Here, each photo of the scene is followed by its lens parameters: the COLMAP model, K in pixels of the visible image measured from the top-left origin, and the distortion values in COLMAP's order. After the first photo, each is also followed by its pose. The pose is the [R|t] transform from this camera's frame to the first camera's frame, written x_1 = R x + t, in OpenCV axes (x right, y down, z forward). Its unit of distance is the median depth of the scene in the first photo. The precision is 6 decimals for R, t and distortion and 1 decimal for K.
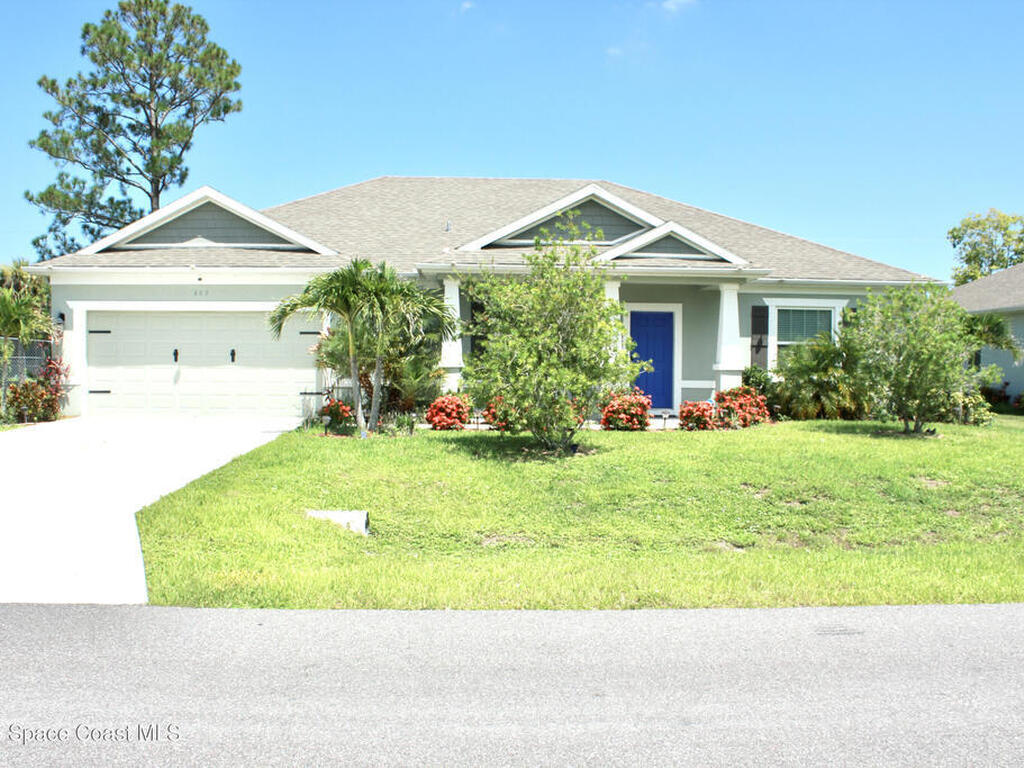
lens RADIAL K [[965.4, 0, 509.8], [0, 965.4, 395.0], [0, 0, 1]] dist [-0.169306, 0.147274]
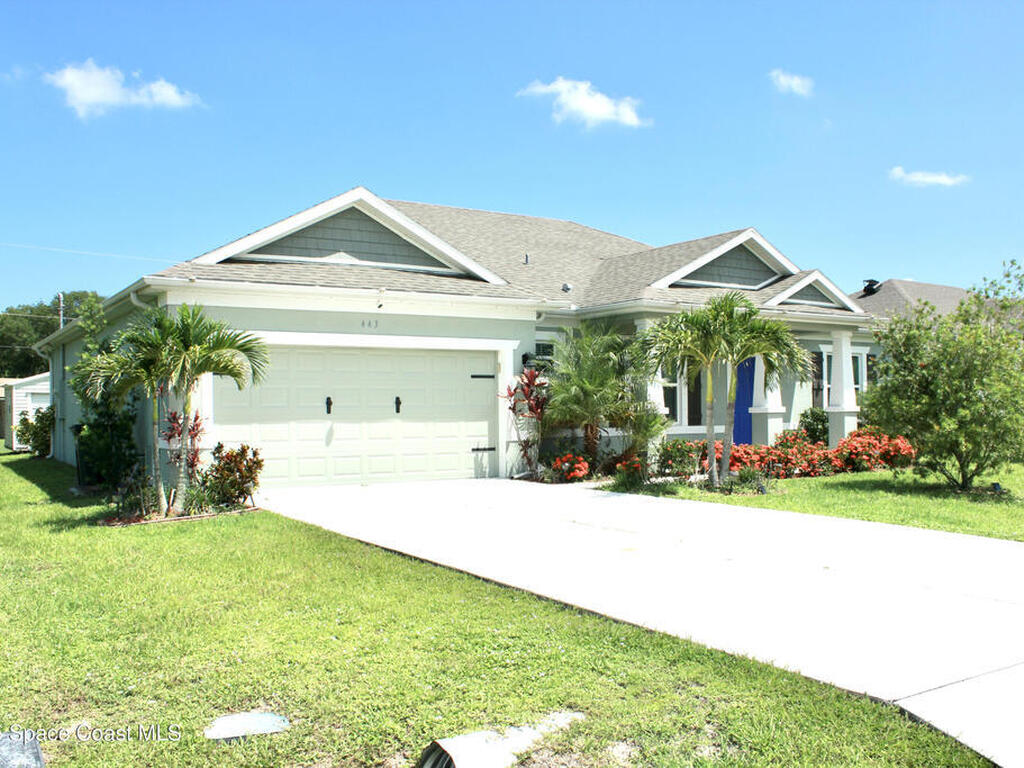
lens RADIAL K [[965.4, 0, 509.8], [0, 965.4, 395.0], [0, 0, 1]] dist [-0.169306, 0.147274]
pose [[0.859490, -0.009159, 0.511071, -0.614259], [0.033127, 0.998736, -0.037812, -0.016373], [-0.510078, 0.049430, 0.858706, 0.269025]]
